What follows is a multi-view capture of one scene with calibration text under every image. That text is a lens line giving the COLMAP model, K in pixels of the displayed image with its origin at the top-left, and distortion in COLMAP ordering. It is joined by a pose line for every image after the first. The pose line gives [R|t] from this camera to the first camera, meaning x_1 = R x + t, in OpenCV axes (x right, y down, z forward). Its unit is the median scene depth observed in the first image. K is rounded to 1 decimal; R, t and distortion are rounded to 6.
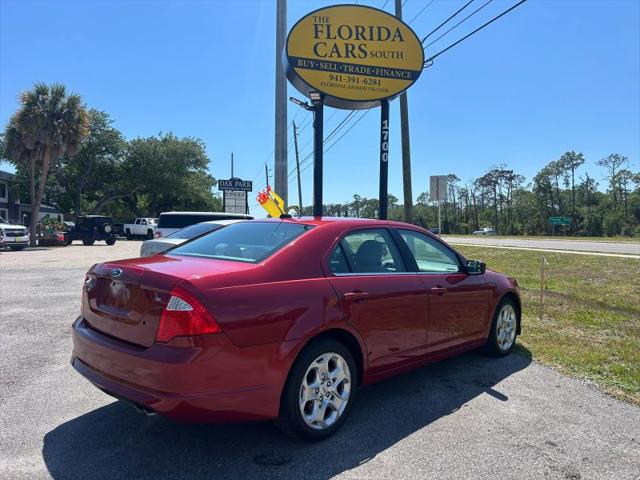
lens RADIAL K [[482.5, 0, 320.0], [0, 482.5, 240.0], [0, 0, 1]] dist [0.053589, -0.067200]
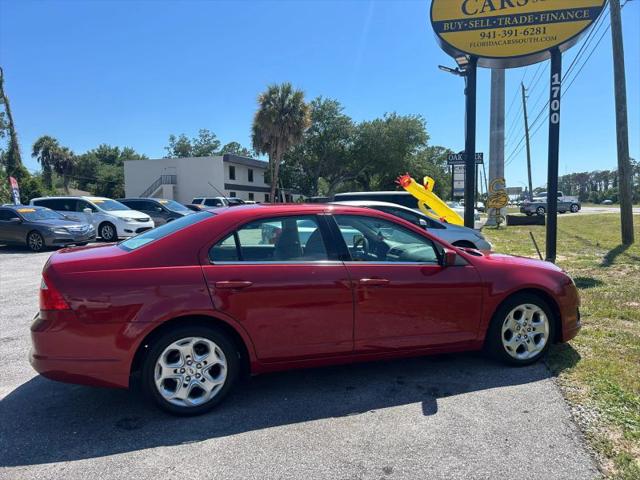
lens RADIAL K [[482.5, 0, 320.0], [0, 482.5, 240.0], [0, 0, 1]] dist [0.053589, -0.067200]
pose [[0.876841, 0.009730, -0.480682, 0.191813], [0.014275, 0.998827, 0.046259, -0.005767], [0.480568, -0.047424, 0.875674, 0.054386]]
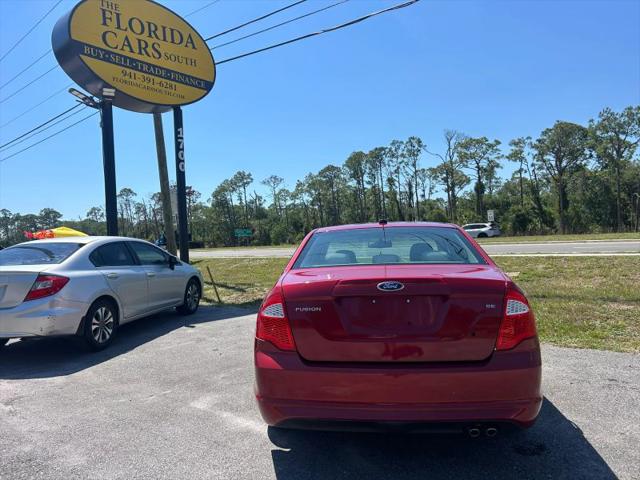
lens RADIAL K [[482.5, 0, 320.0], [0, 482.5, 240.0], [0, 0, 1]] dist [0.053589, -0.067200]
pose [[0.787990, -0.040905, 0.614328, -0.248120], [0.060038, 0.998140, -0.010549, -0.003083], [-0.612754, 0.045195, 0.788980, 0.098760]]
